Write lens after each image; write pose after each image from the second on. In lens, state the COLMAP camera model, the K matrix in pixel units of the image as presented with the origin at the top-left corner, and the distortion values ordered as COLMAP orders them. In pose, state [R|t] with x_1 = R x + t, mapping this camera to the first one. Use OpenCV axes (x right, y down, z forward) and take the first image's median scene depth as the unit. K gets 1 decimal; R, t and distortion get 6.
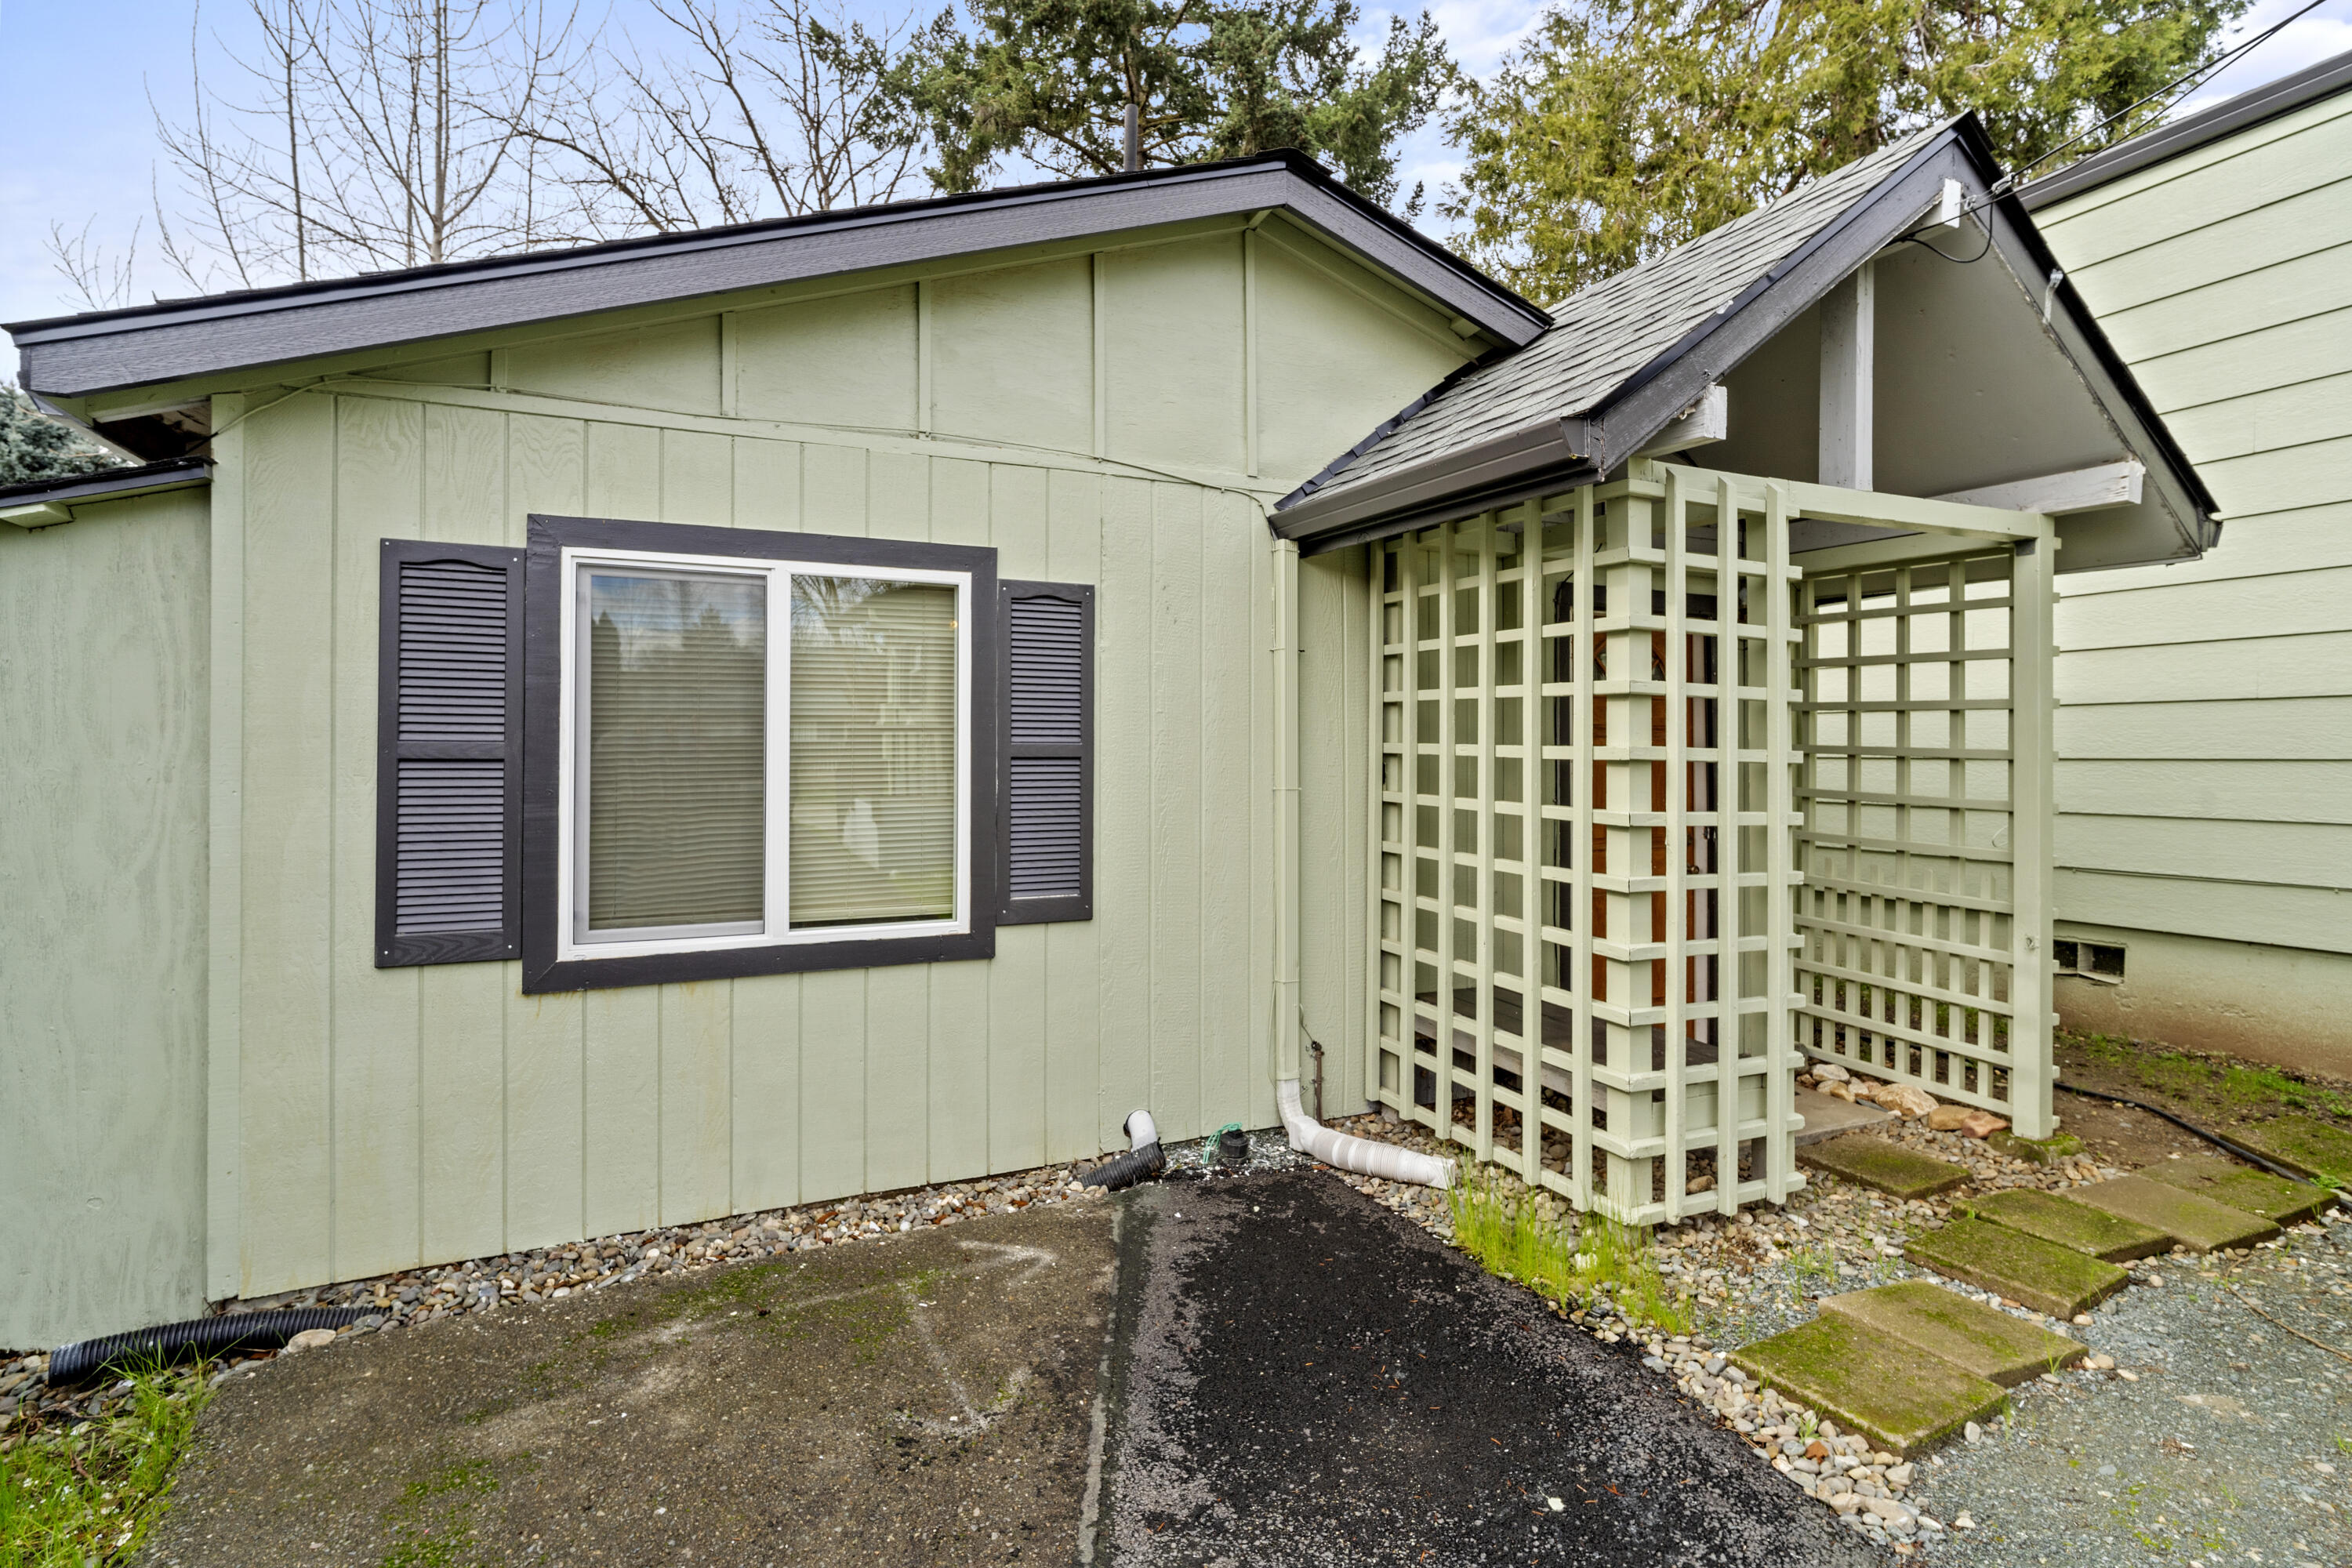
lens RADIAL K [[1097.4, 0, 1175.5], [0, 1097.4, 738.3], [0, 0, 1]] dist [0.000061, -0.000134]
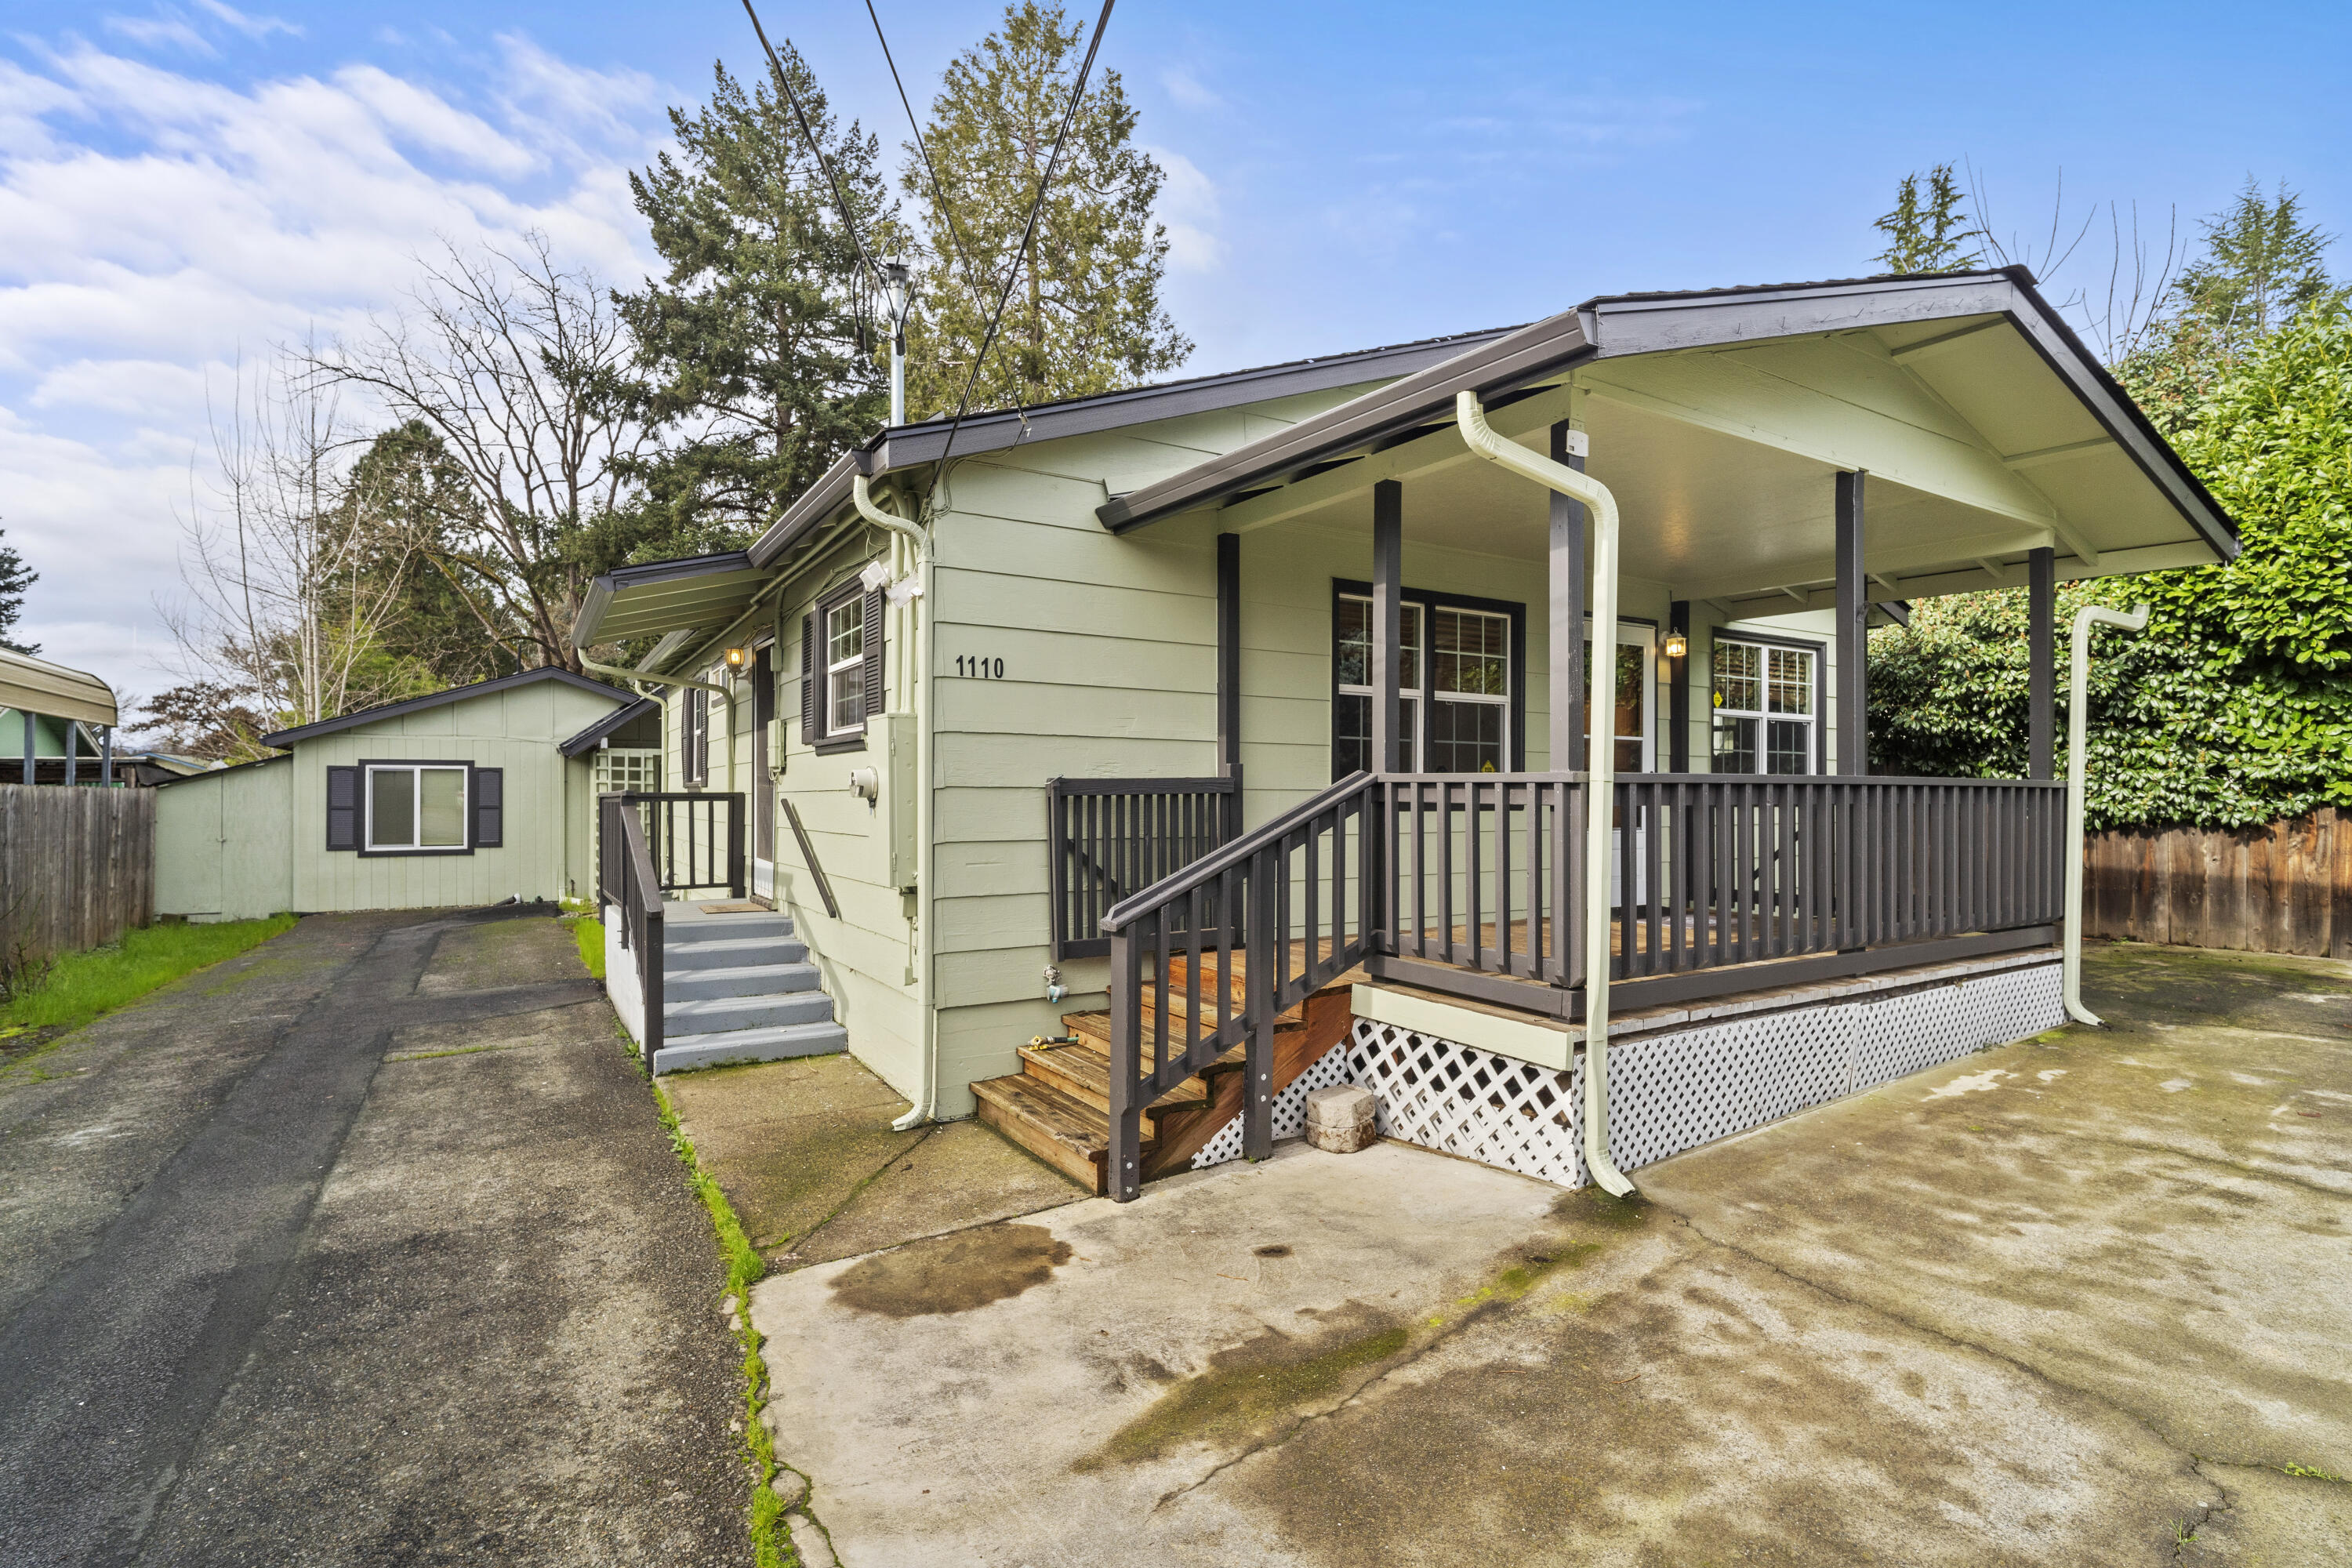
lens RADIAL K [[1104.0, 0, 1178.1], [0, 1104.0, 788.2], [0, 0, 1]] dist [-0.001545, -0.001166]
pose [[0.994150, 0.001444, 0.107999, 2.288412], [-0.001770, 0.999994, 0.002920, -0.085708], [-0.107994, -0.003094, 0.994147, -3.902300]]
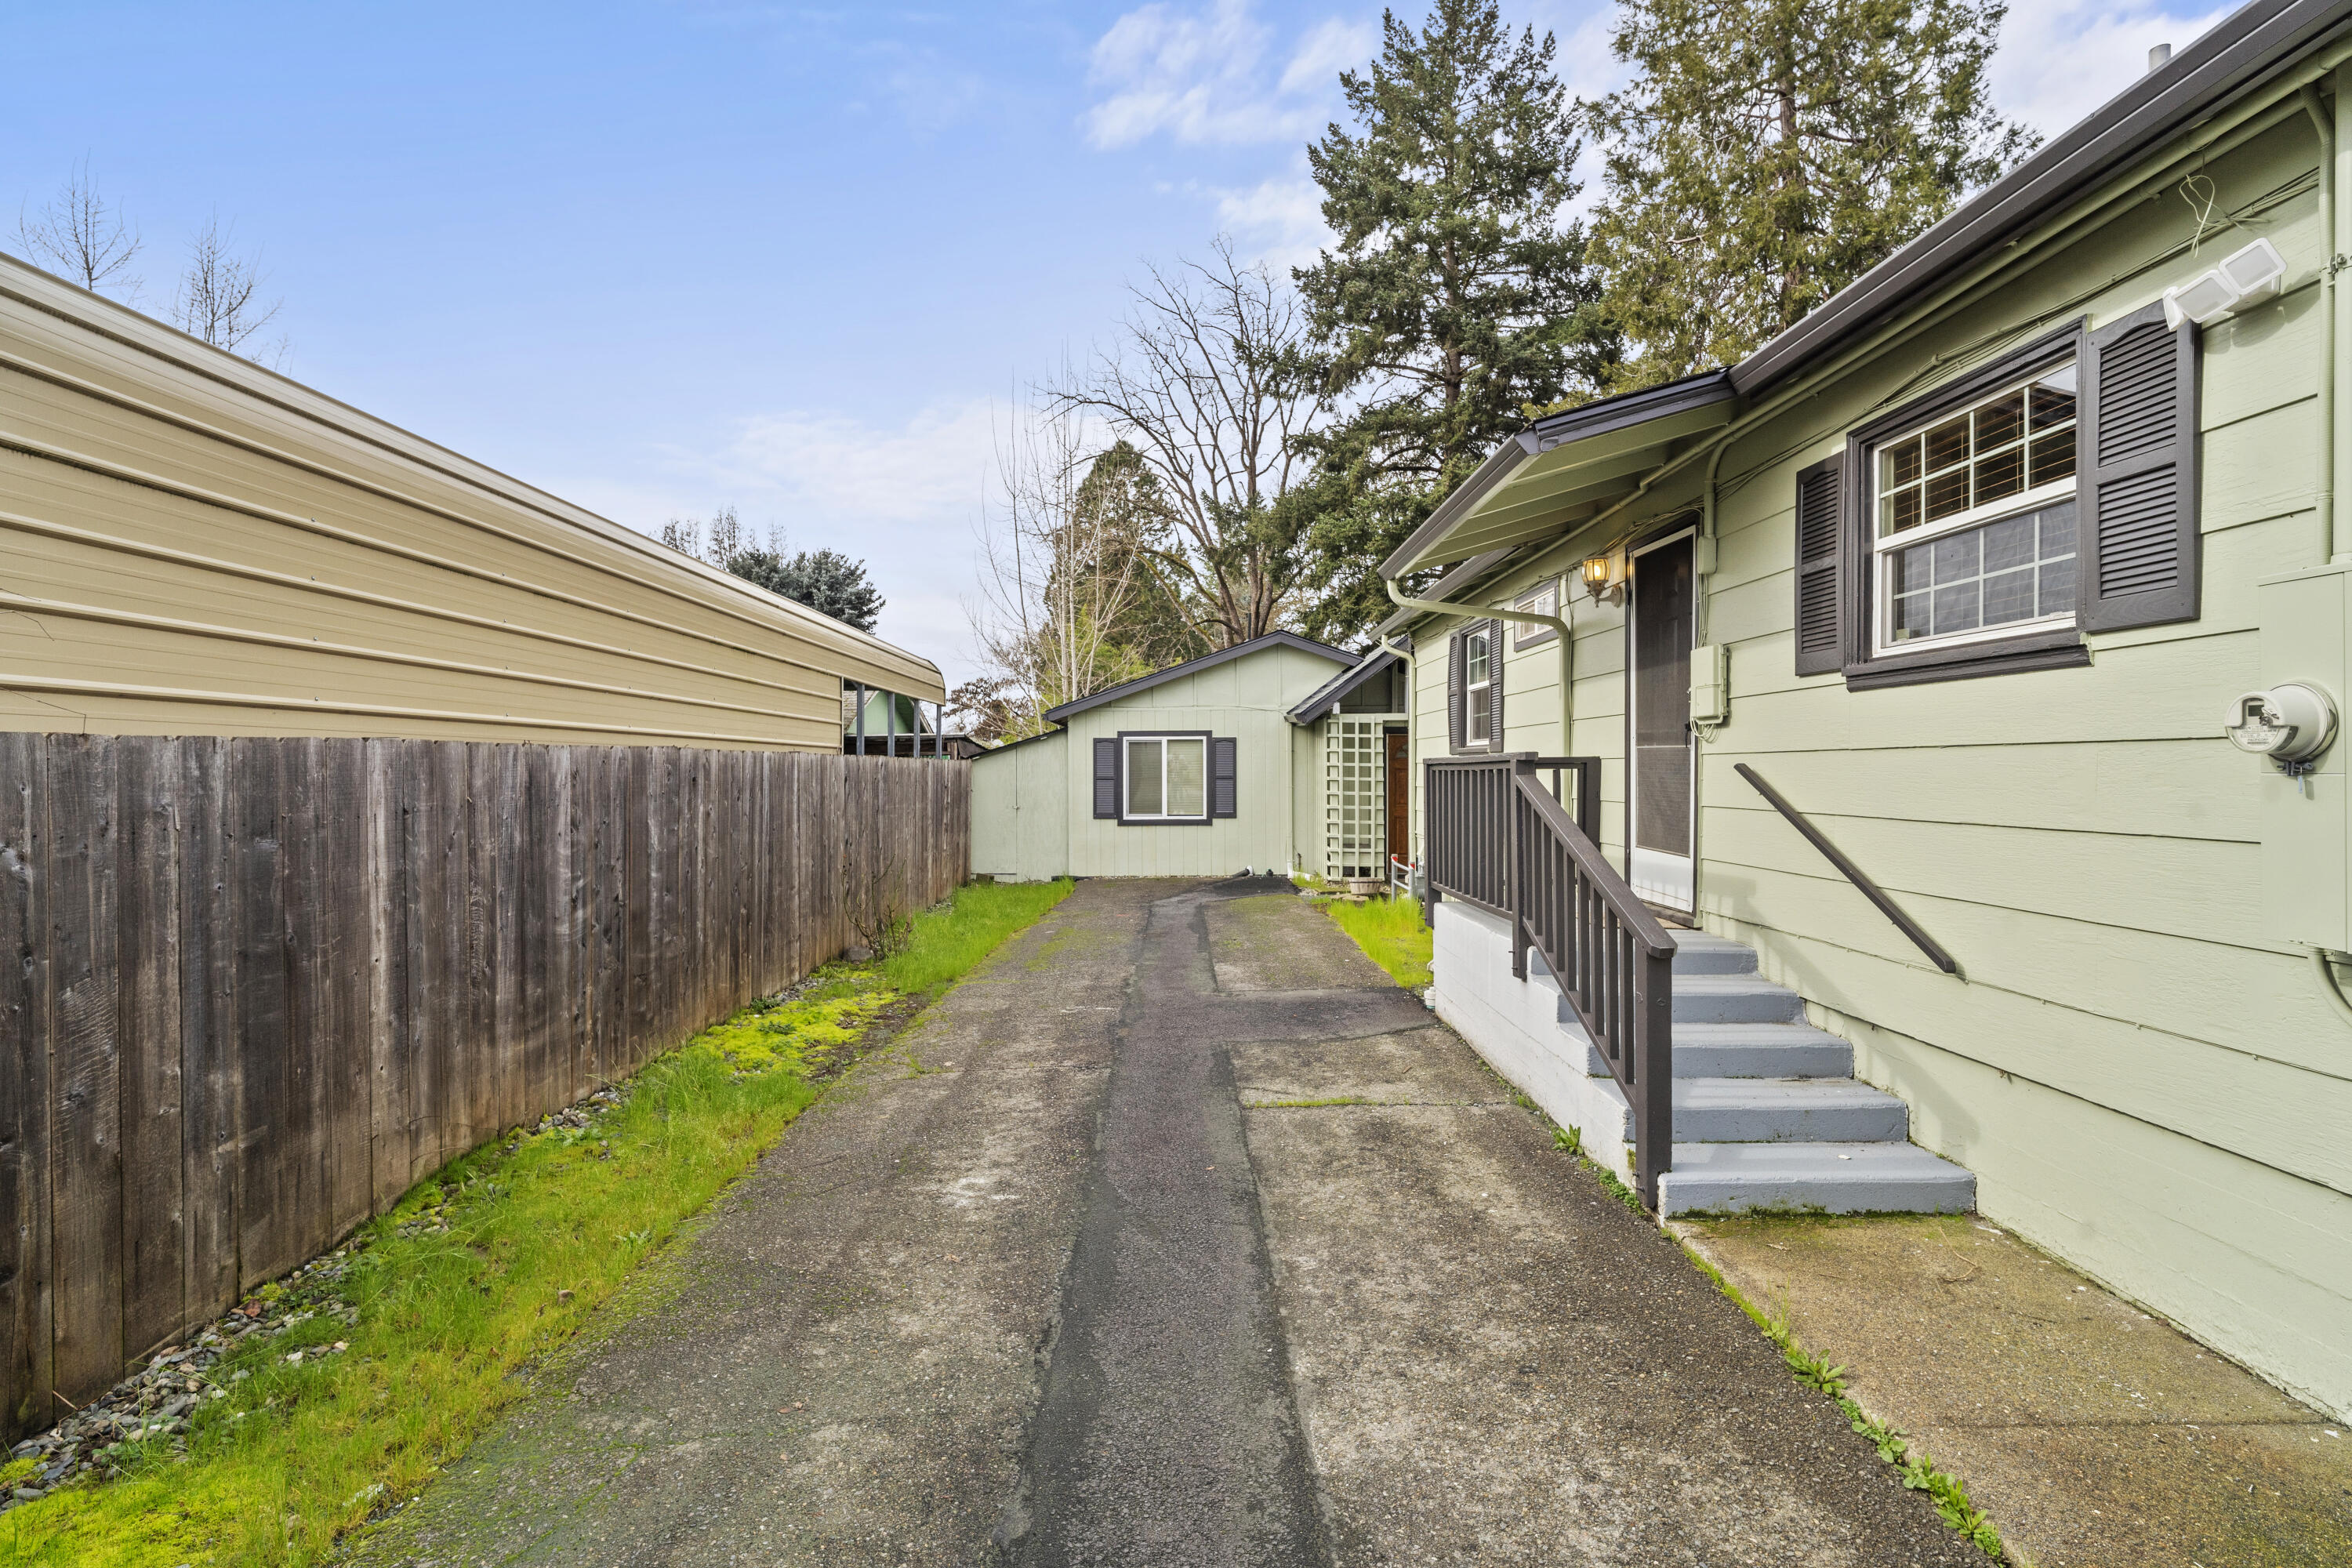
lens RADIAL K [[1103.2, 0, 1177.6], [0, 1103.2, 769.5], [0, 0, 1]] dist [-0.001652, -0.000418]
pose [[0.907051, -0.002877, -0.421012, 1.650472], [0.007962, 0.999915, 0.010320, -0.068756], [0.420946, -0.012713, 0.906996, -3.202295]]
